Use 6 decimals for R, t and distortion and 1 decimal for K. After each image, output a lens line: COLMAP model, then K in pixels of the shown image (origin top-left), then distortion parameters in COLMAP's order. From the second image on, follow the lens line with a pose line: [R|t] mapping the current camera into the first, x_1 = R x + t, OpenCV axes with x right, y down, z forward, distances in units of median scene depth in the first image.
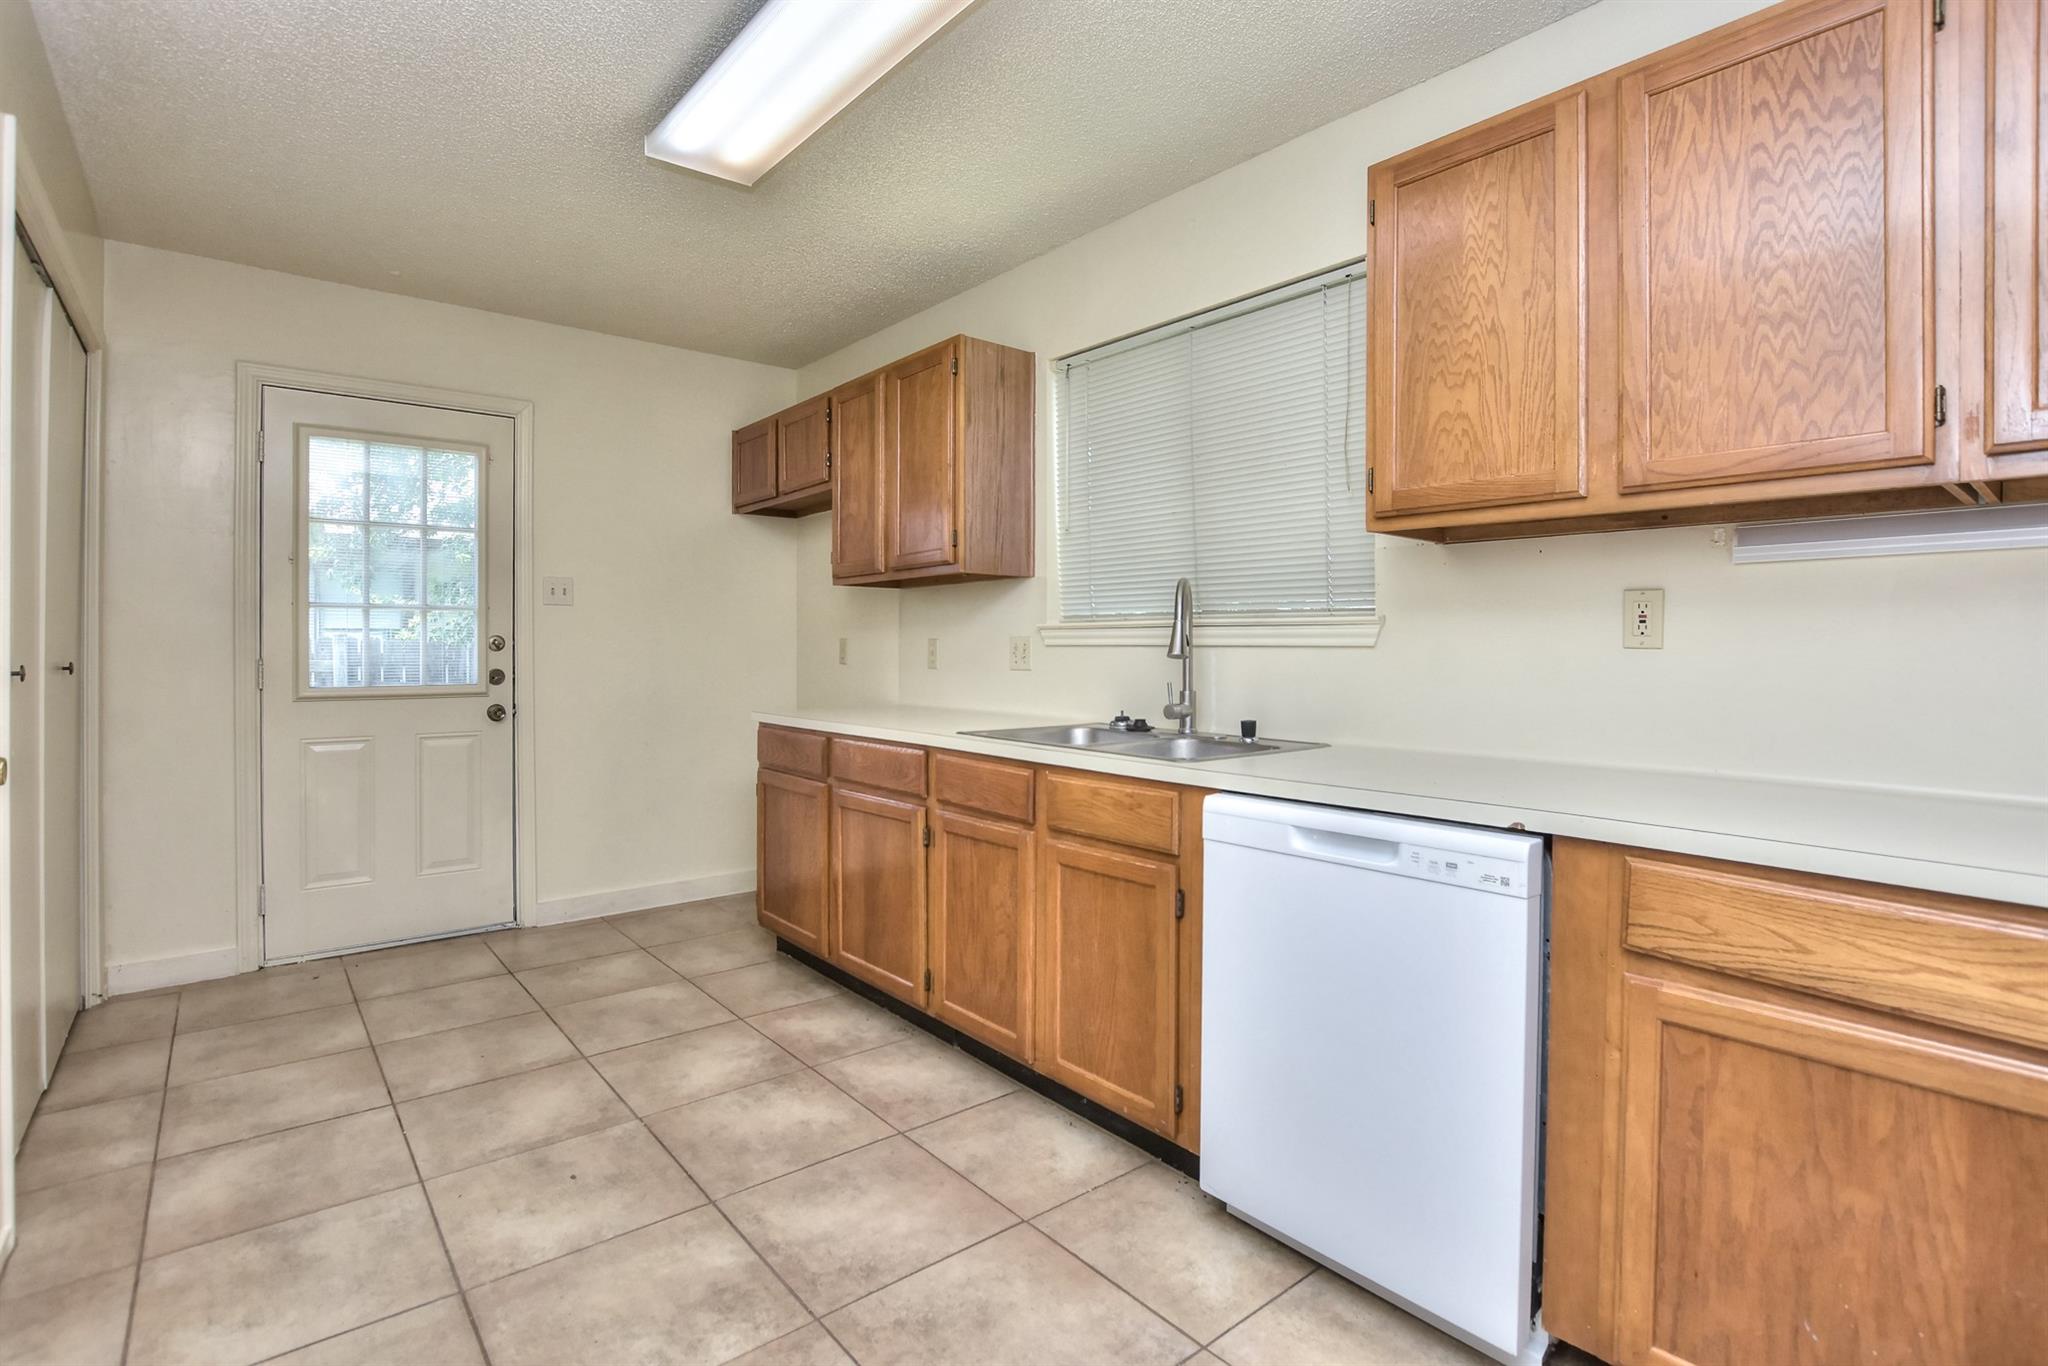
lens RADIAL K [[974.8, 0, 1019.8], [0, 974.8, 651.8], [0, 0, 1]] dist [-0.020216, 0.000309]
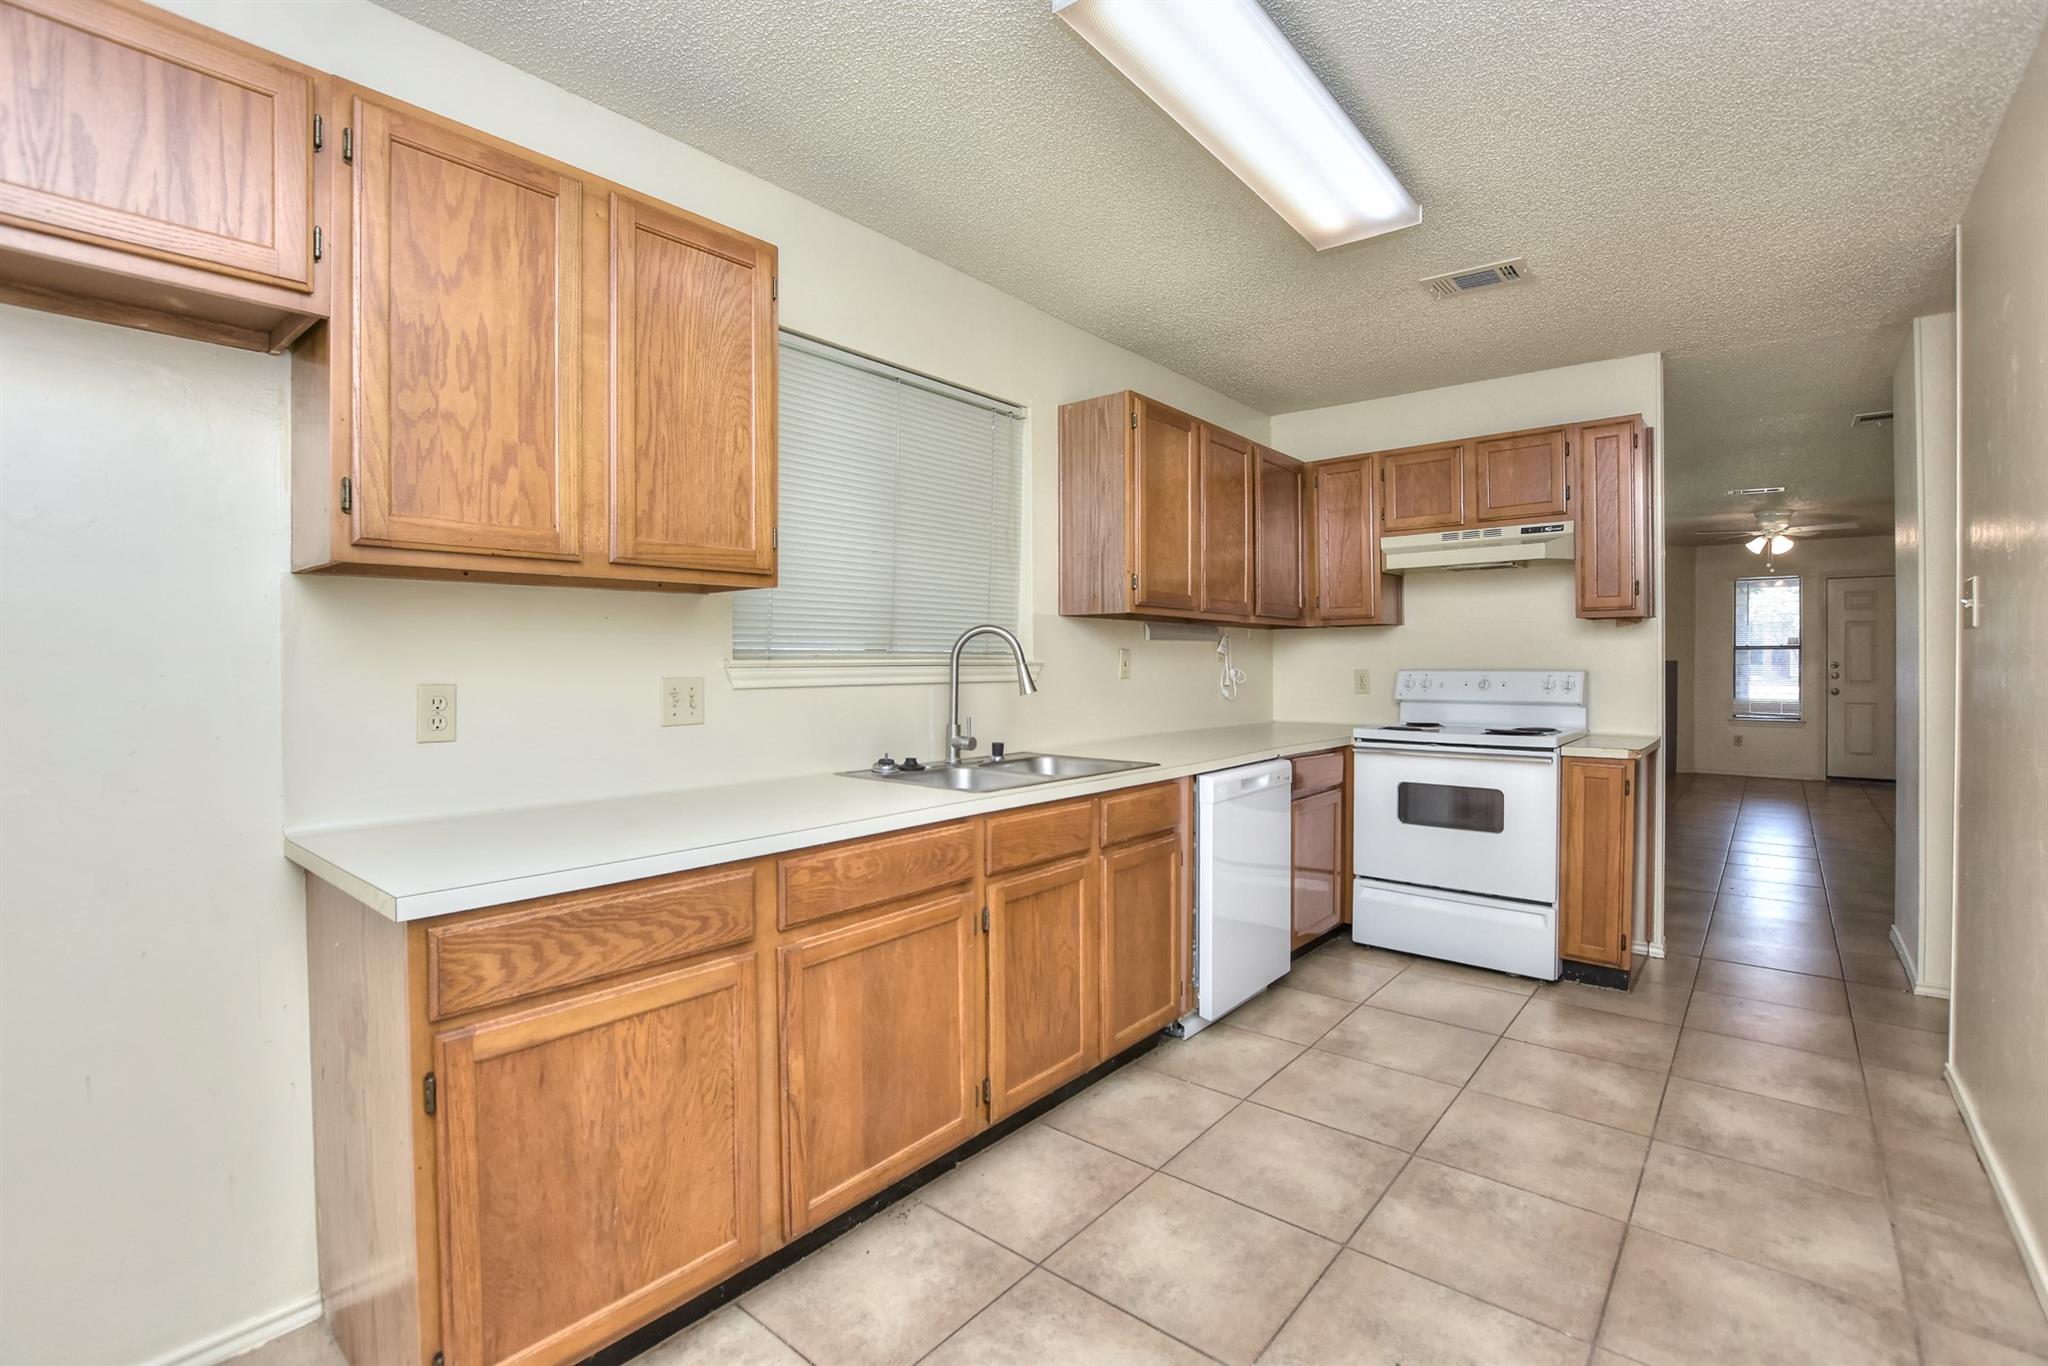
lens RADIAL K [[927.4, 0, 1032.4], [0, 927.4, 673.6], [0, 0, 1]] dist [-0.032325, 0.004512]
pose [[-0.196716, -0.019499, 0.980267, -1.030226], [0.001643, 0.999794, 0.020218, -0.045747], [-0.980459, 0.005587, -0.196643, 1.312005]]
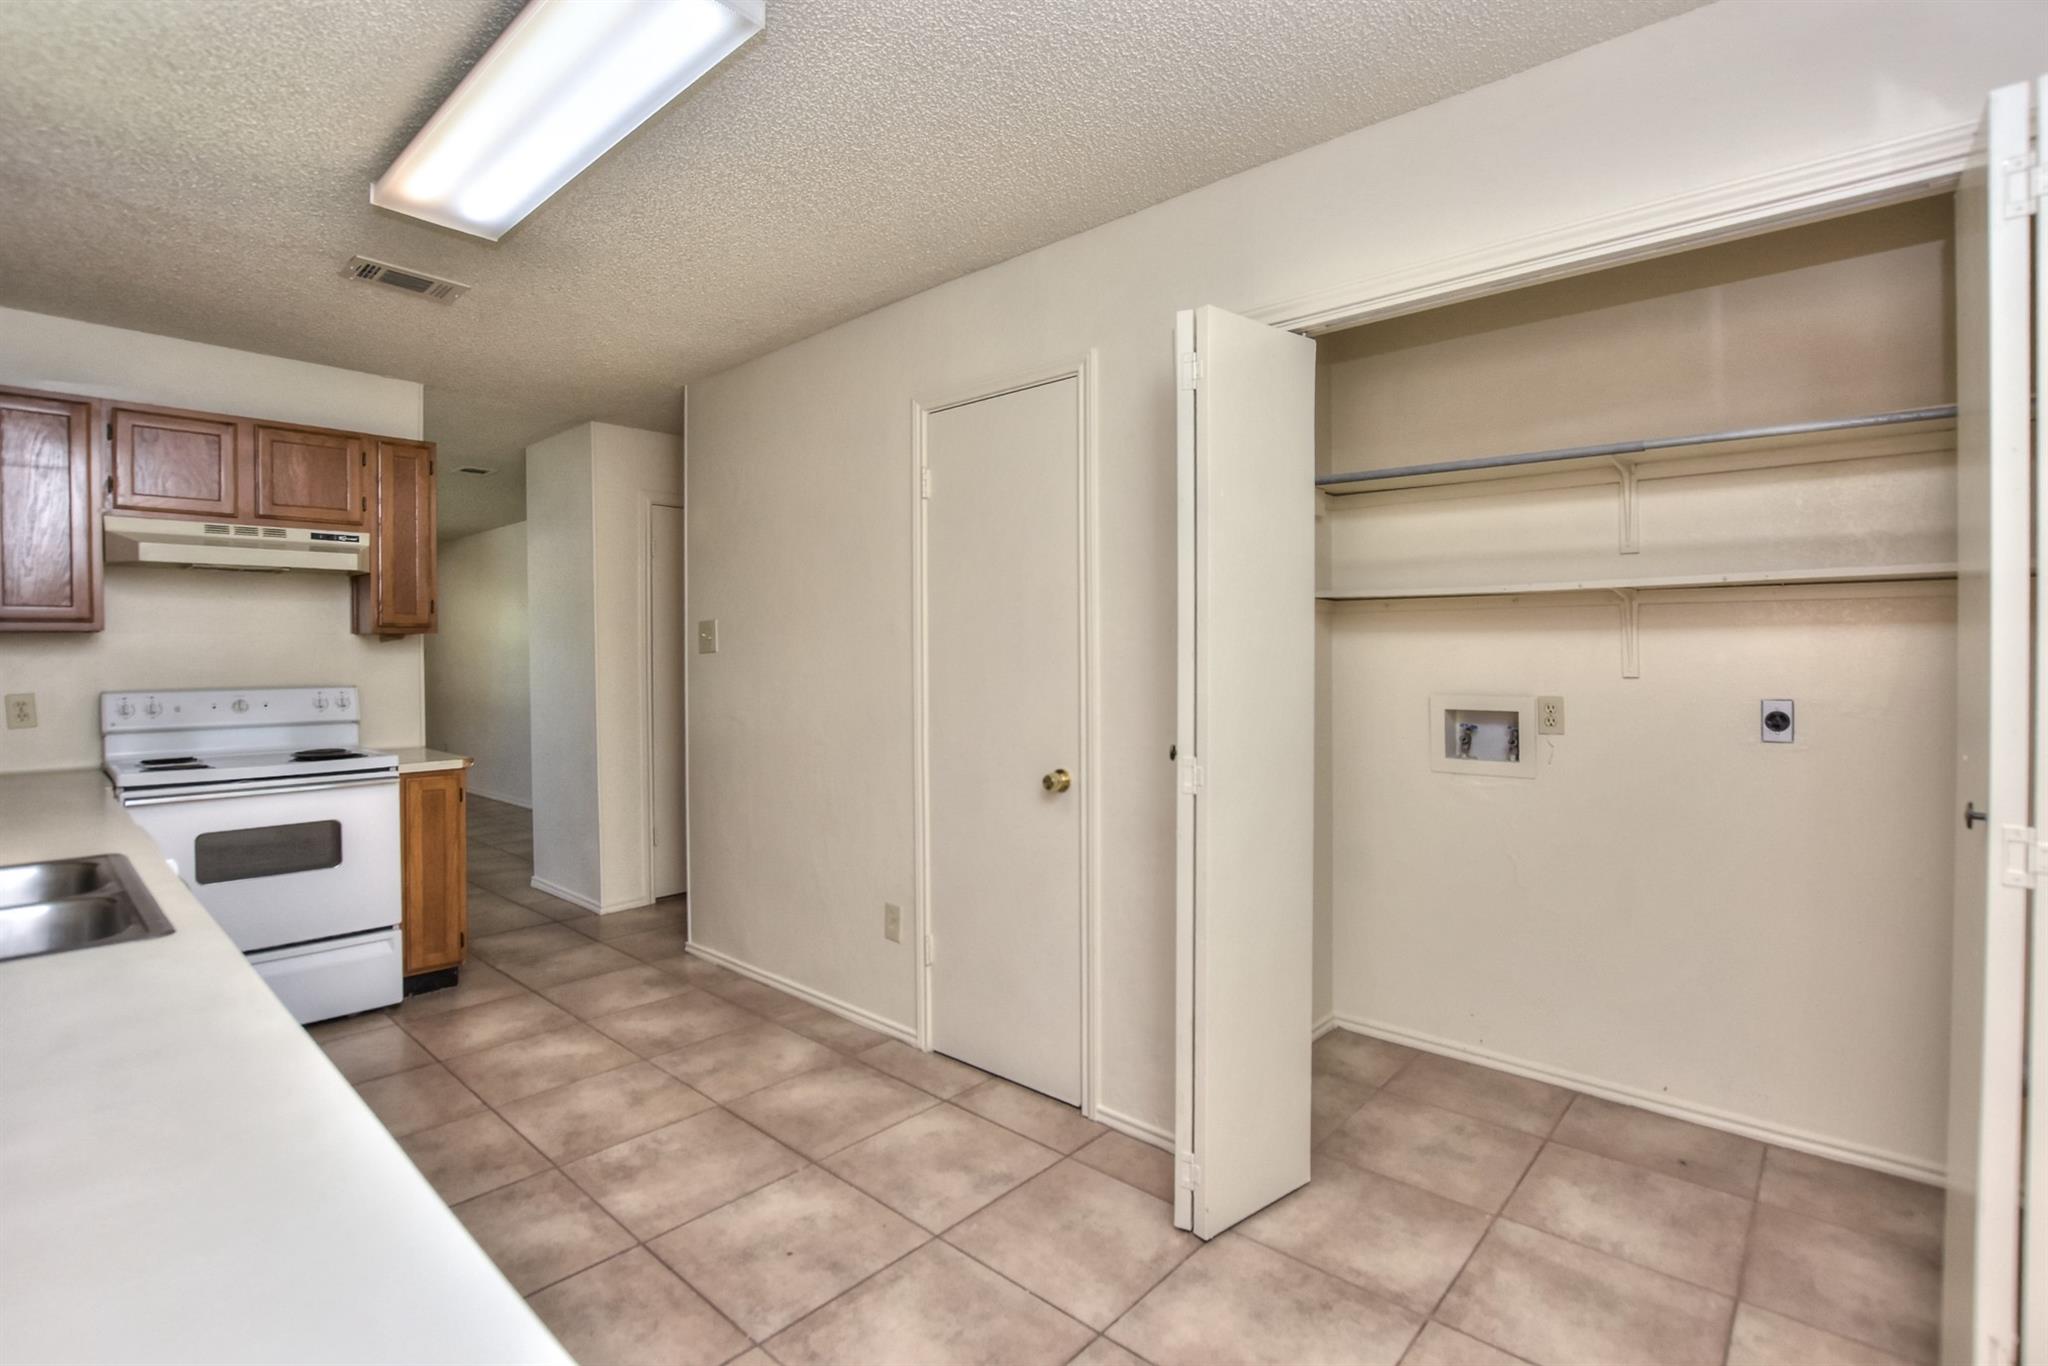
lens RADIAL K [[927.4, 0, 1032.2], [0, 927.4, 668.6], [0, 0, 1]] dist [-0.032325, 0.004512]
pose [[-0.986031, -0.002485, -0.166545, -0.500695], [-0.004573, 0.999916, 0.012155, -0.072764], [0.166501, 0.012747, -0.985959, 1.794465]]
